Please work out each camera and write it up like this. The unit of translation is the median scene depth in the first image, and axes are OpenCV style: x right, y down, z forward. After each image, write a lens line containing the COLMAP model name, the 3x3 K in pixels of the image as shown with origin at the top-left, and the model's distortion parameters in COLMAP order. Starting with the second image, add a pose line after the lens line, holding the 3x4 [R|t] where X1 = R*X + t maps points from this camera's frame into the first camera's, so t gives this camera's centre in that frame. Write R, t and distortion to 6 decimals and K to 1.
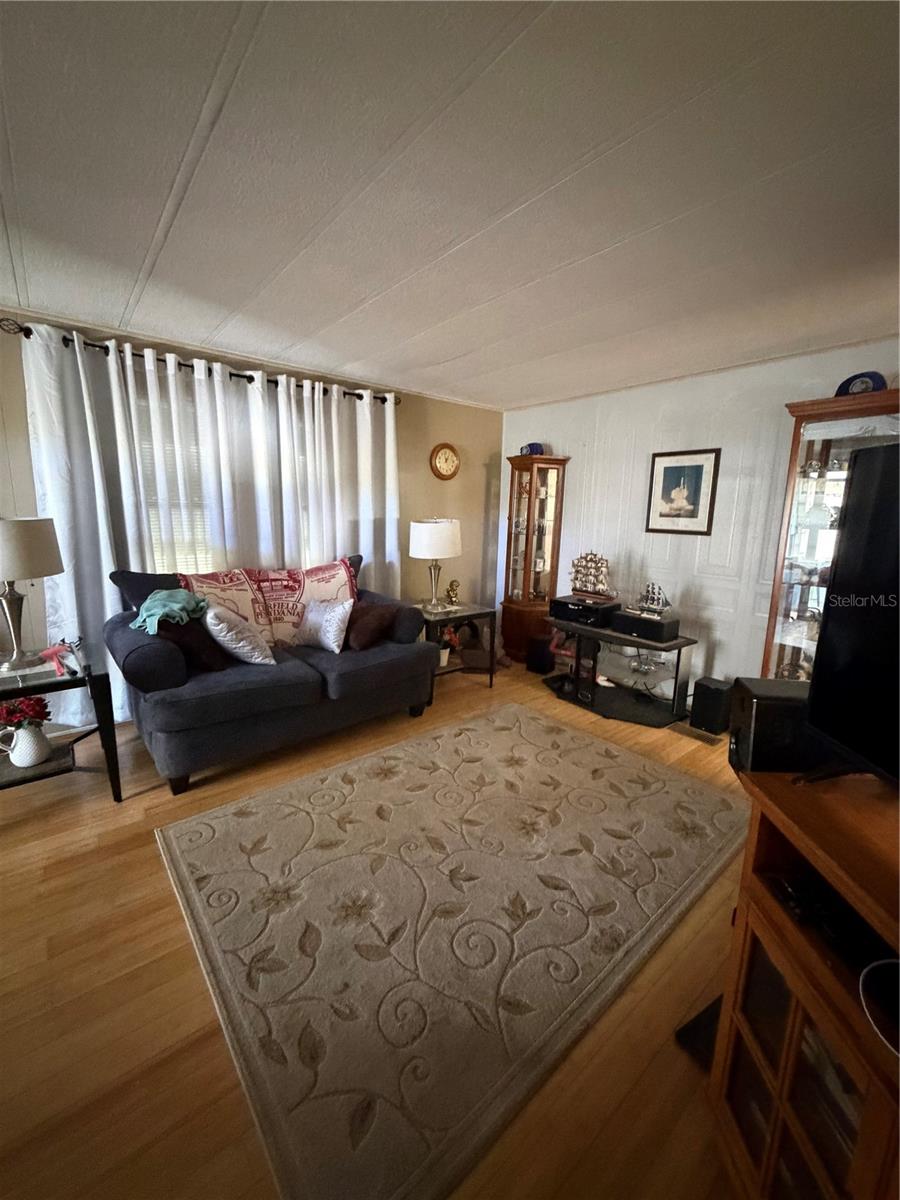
lens RADIAL K [[483.0, 0, 452.1], [0, 483.0, 596.8], [0, 0, 1]] dist [0.000165, 0.000135]
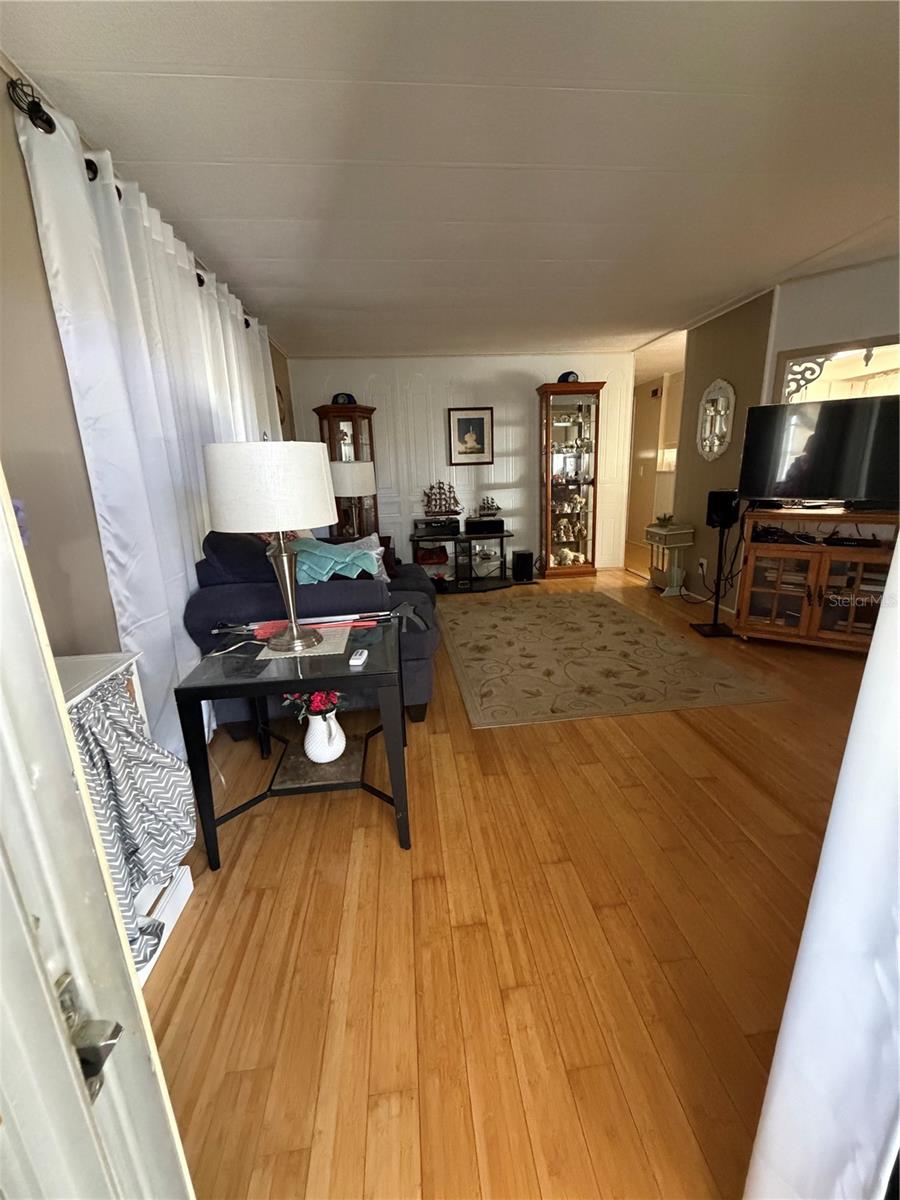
lens RADIAL K [[478.4, 0, 451.0], [0, 478.4, 595.9], [0, 0, 1]] dist [-0.000375, -0.000106]
pose [[0.553121, -0.260167, 0.791435, -1.091902], [0.201817, 0.963536, 0.175695, -0.017985], [-0.808286, 0.062544, 0.585458, 0.274835]]
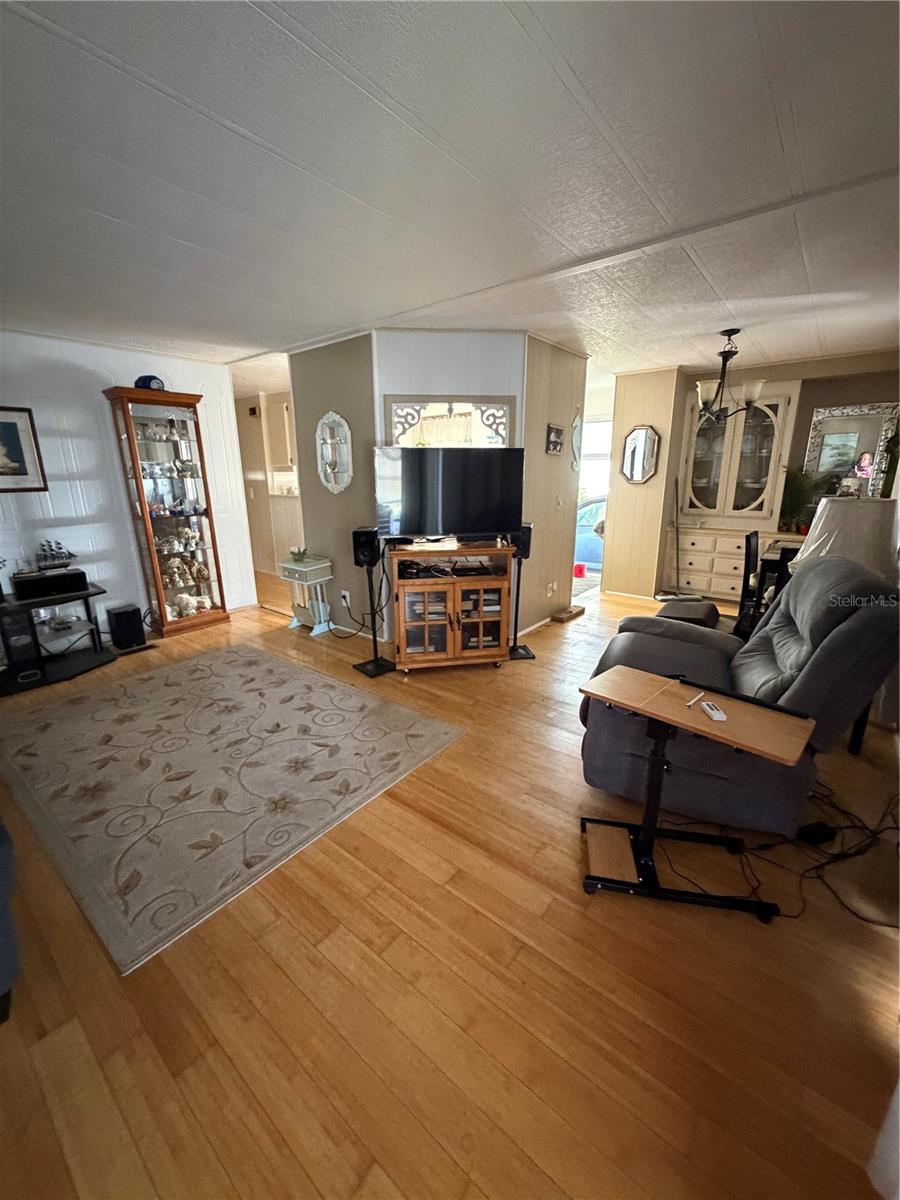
lens RADIAL K [[478.4, 0, 451.0], [0, 478.4, 595.9], [0, 0, 1]] dist [-0.000375, -0.000106]
pose [[-0.199962, -0.277407, 0.939713, -0.891507], [0.178842, 0.932637, 0.313374, -0.100187], [-0.963344, 0.230723, -0.136880, 0.400037]]
